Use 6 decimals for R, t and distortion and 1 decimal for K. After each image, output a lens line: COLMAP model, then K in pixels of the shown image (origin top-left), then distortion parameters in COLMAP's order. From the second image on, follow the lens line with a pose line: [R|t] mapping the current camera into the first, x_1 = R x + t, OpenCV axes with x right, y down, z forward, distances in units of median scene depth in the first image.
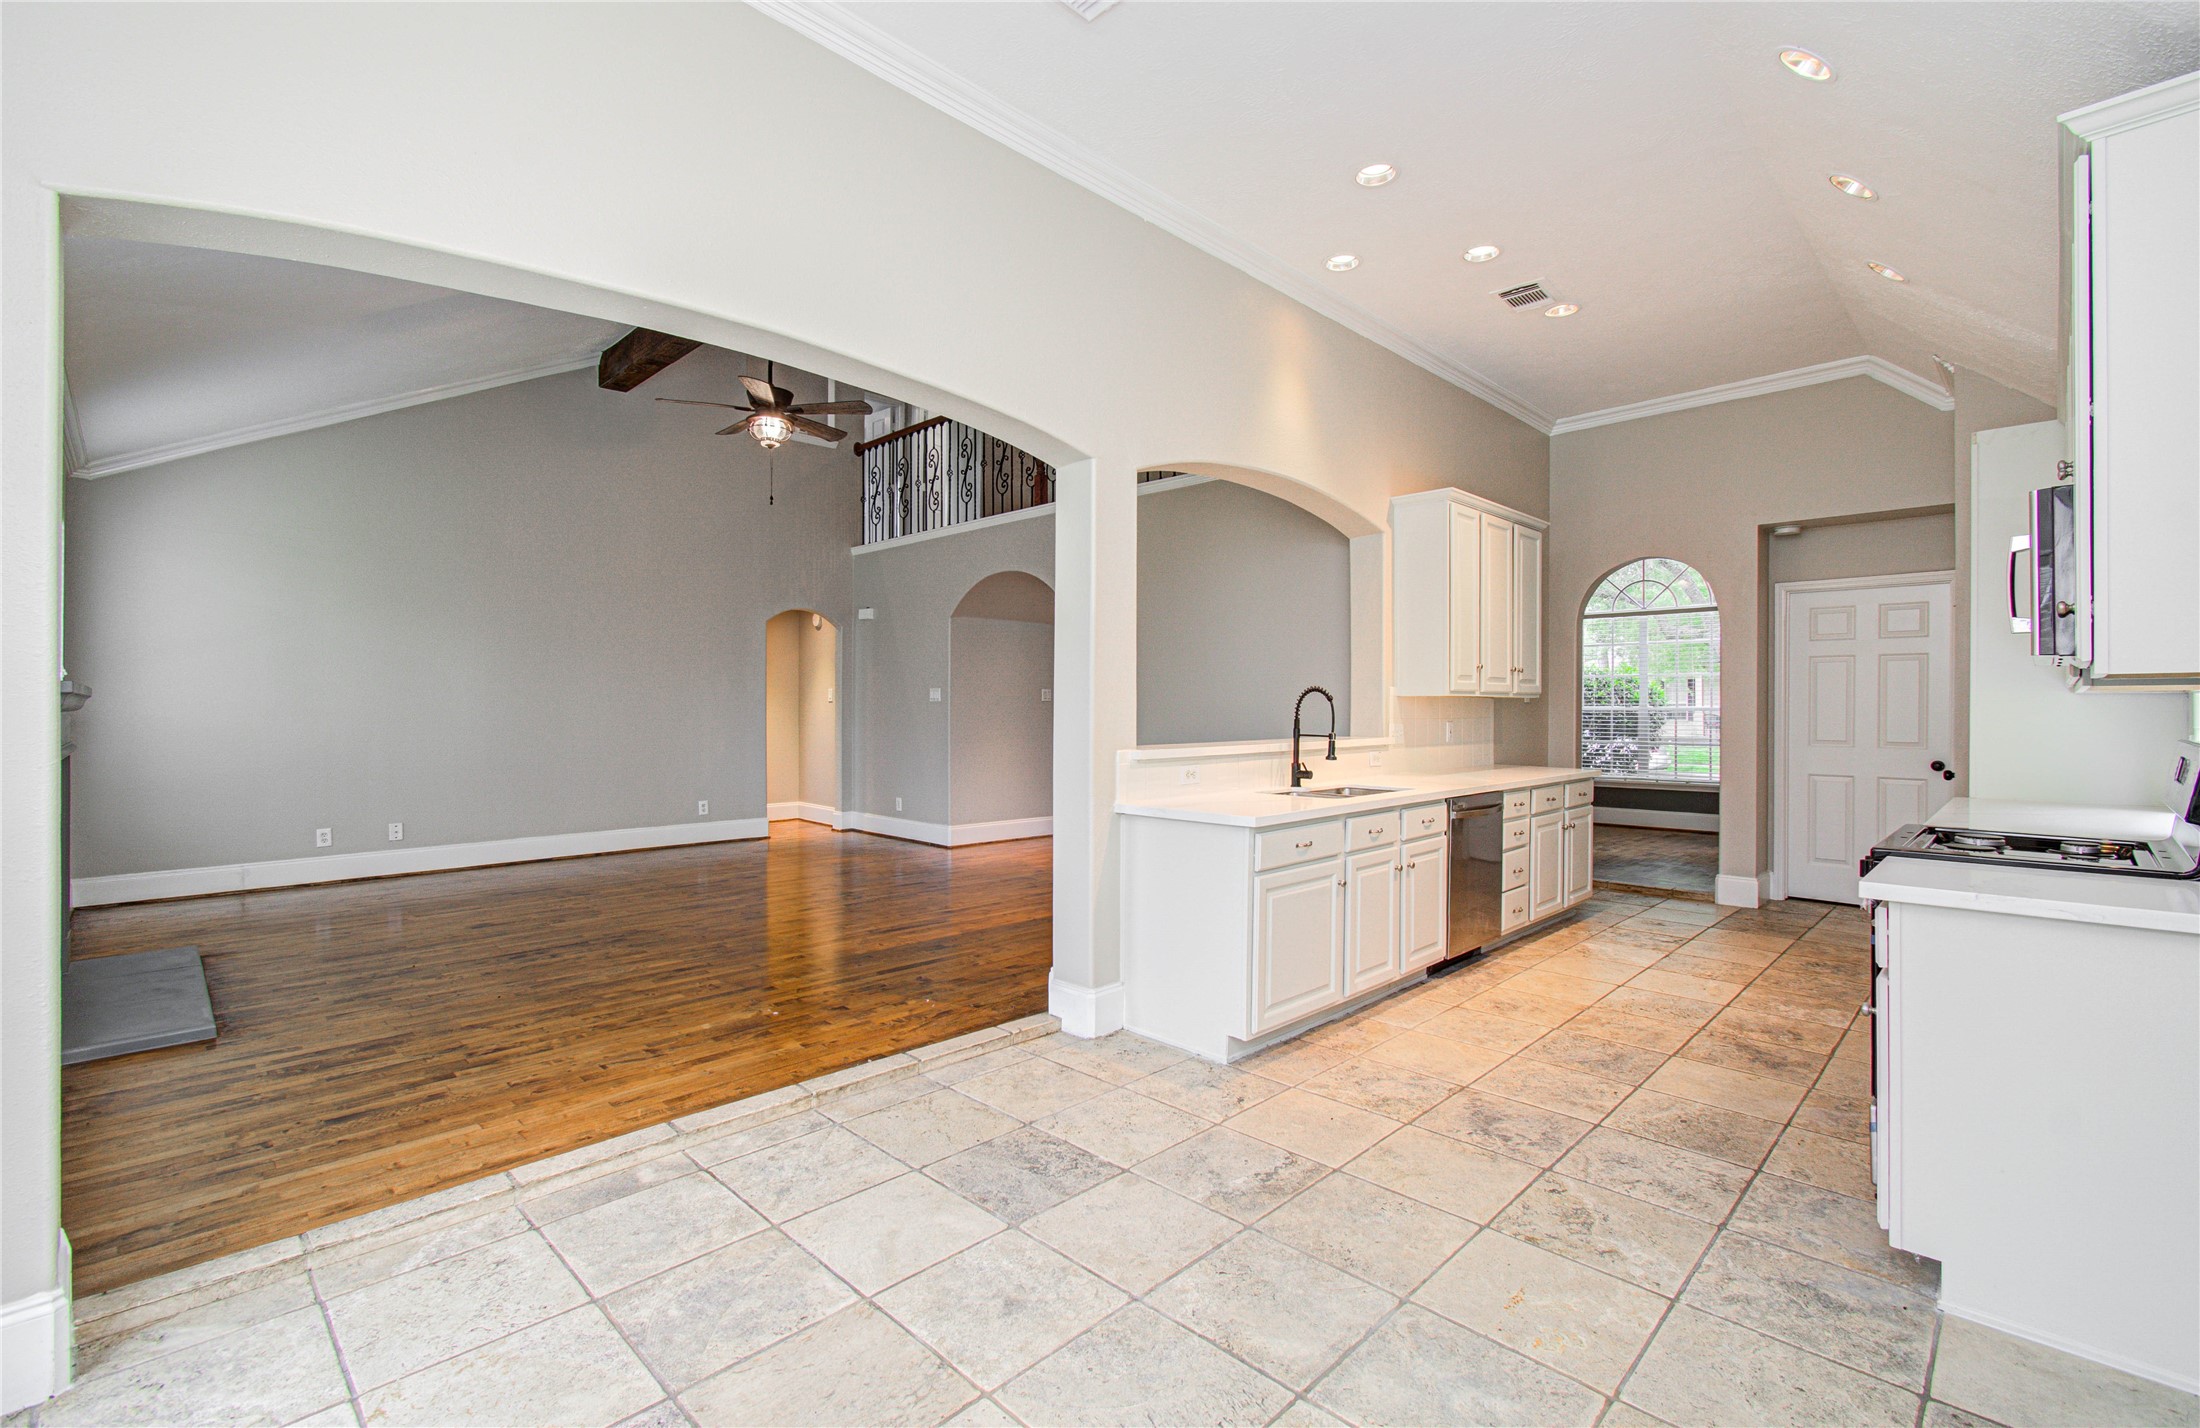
lens RADIAL K [[948.6, 0, 1098.3], [0, 948.6, 710.9], [0, 0, 1]] dist [0.000336, -0.000012]
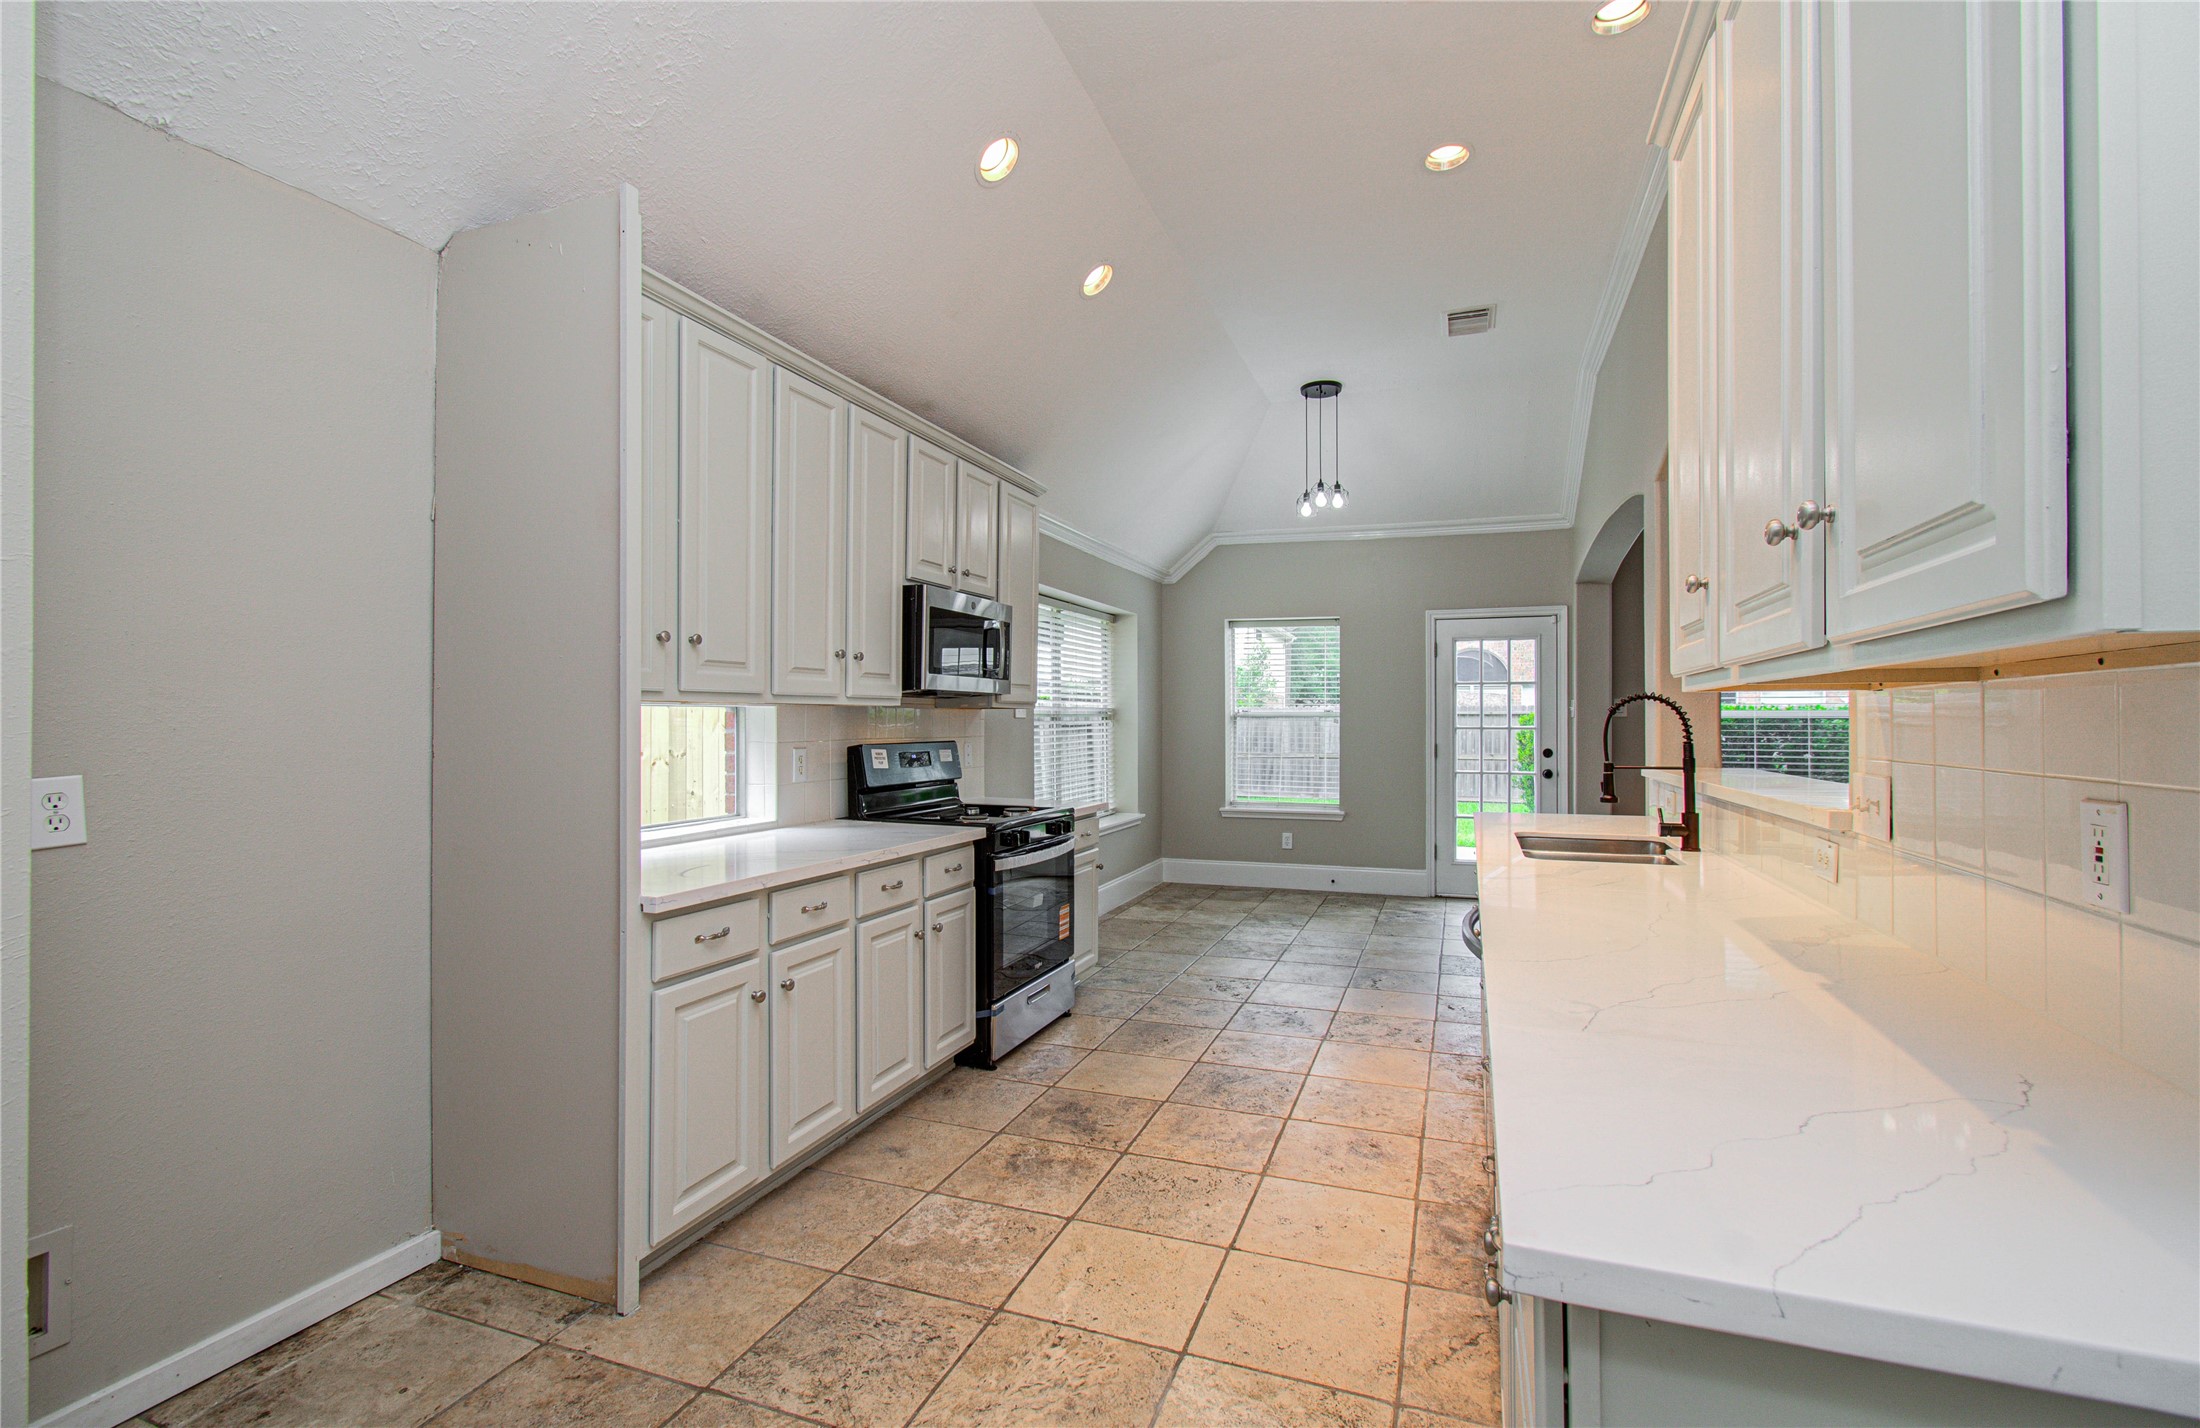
lens RADIAL K [[1001.1, 0, 1056.6], [0, 1001.1, 717.2], [0, 0, 1]] dist [-0.016120, 0.000545]
pose [[-0.926452, -0.003908, -0.376393, 1.002525], [-0.002966, 0.999991, -0.003081, -0.003833], [0.376402, -0.001738, -0.926455, 1.742492]]
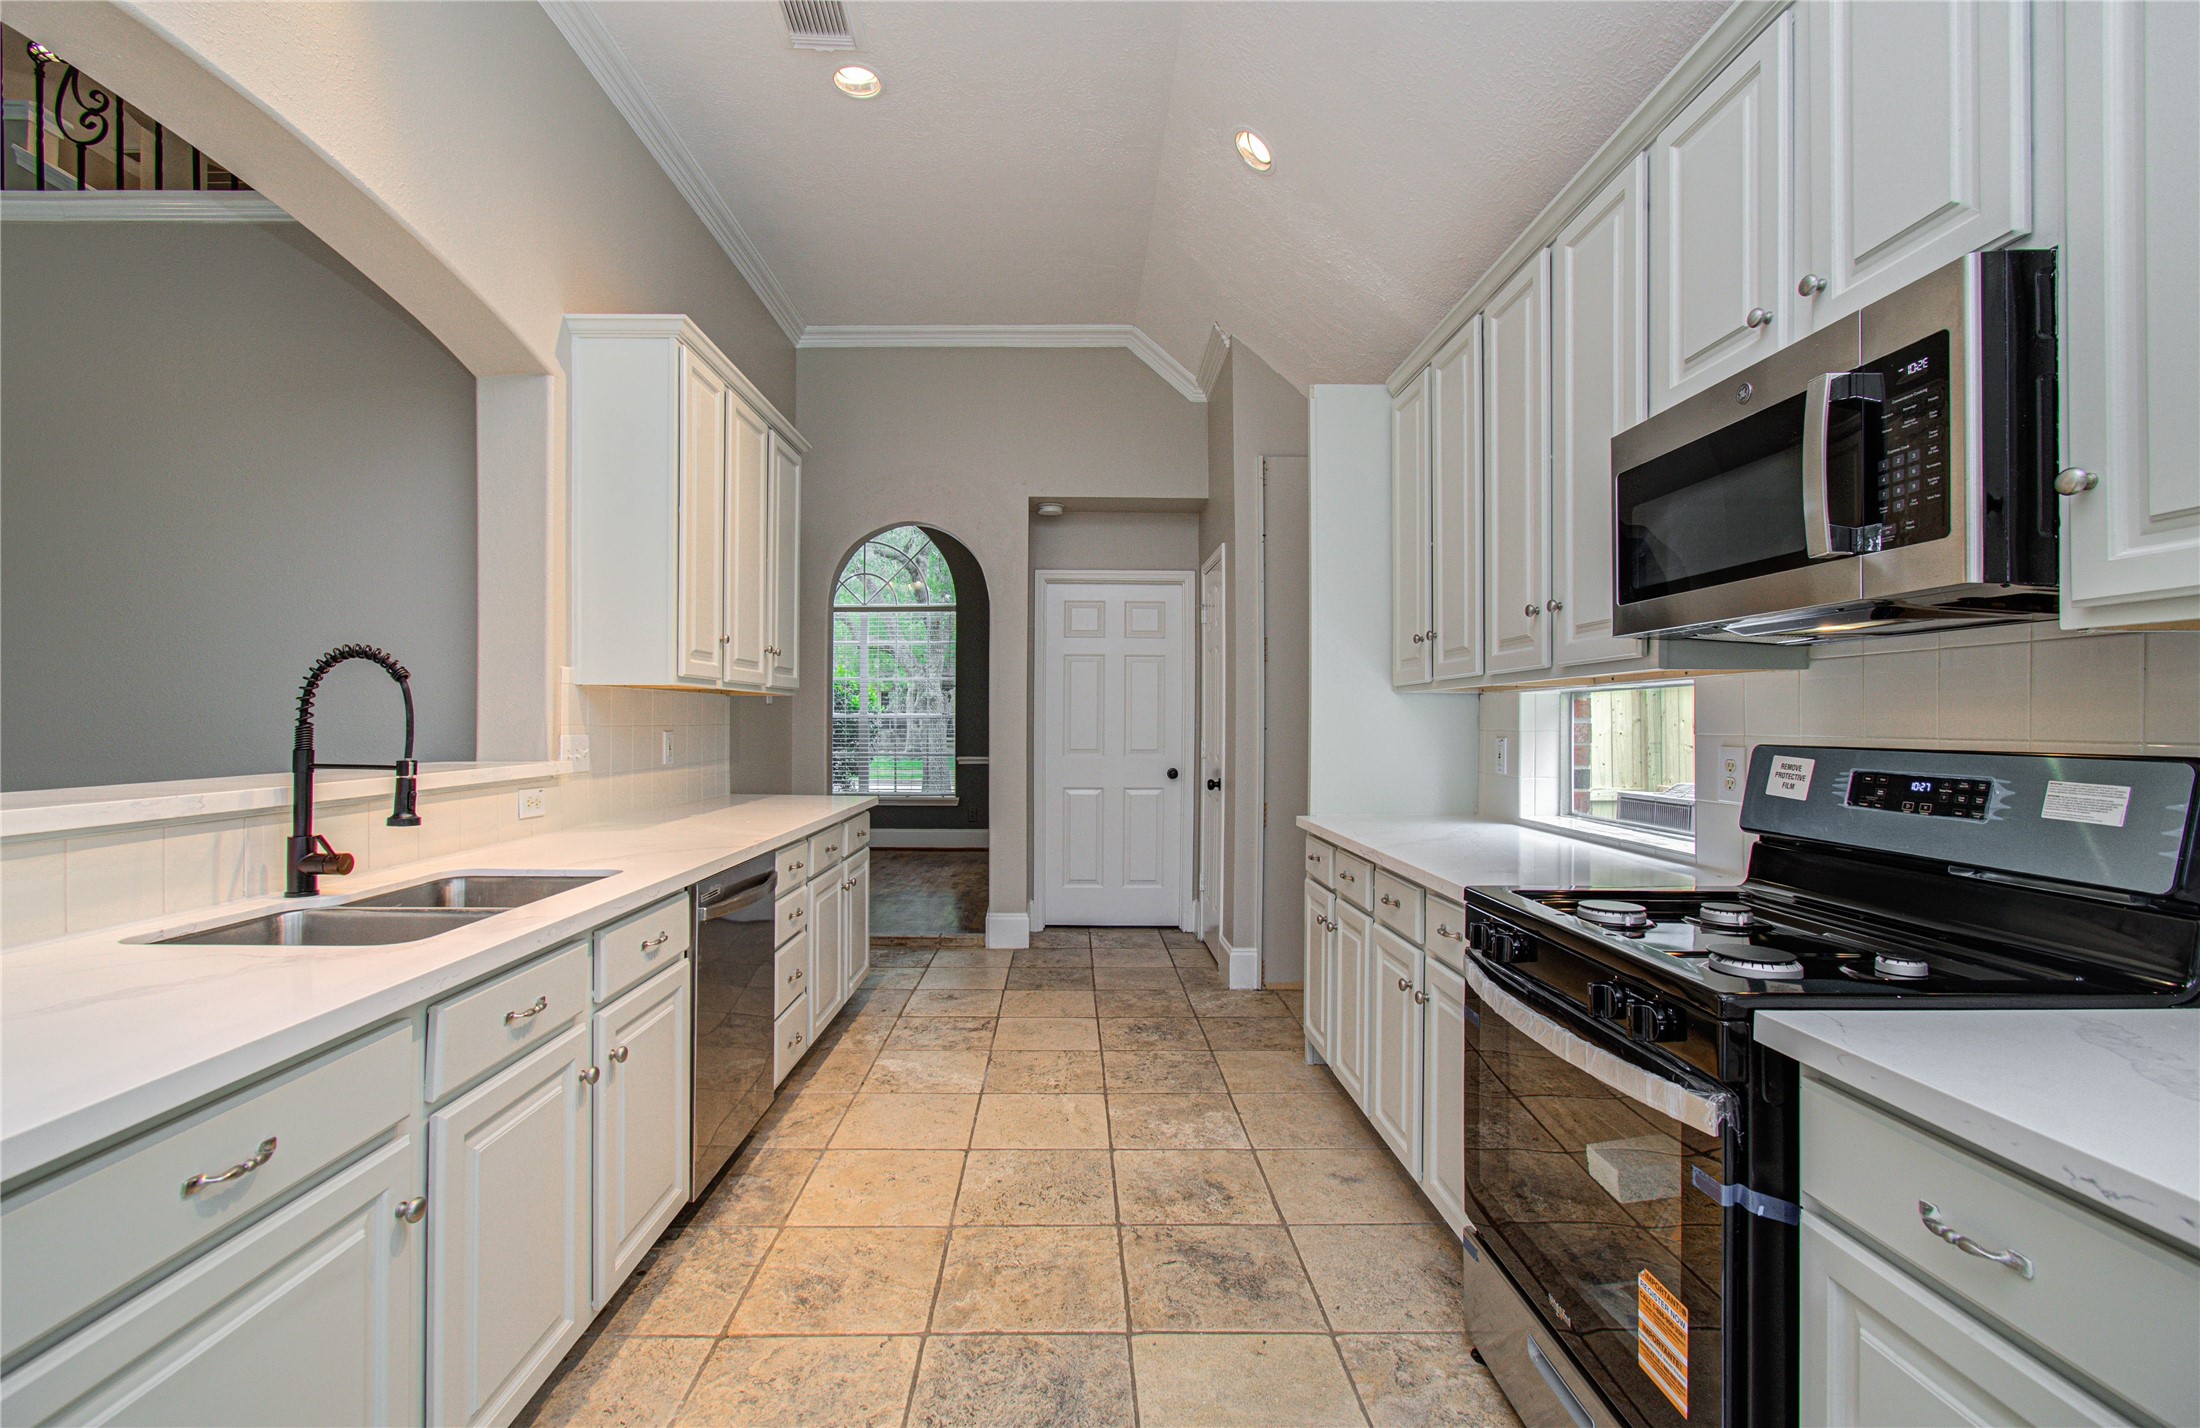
lens RADIAL K [[969.3, 0, 1087.5], [0, 969.3, 729.2], [0, 0, 1]] dist [-0.002977, 0.000378]
pose [[0.697894, -0.005607, 0.716179, 0.179378], [0.000760, 0.999975, 0.007088, 0.010248], [-0.716201, -0.004403, 0.697880, 0.591329]]
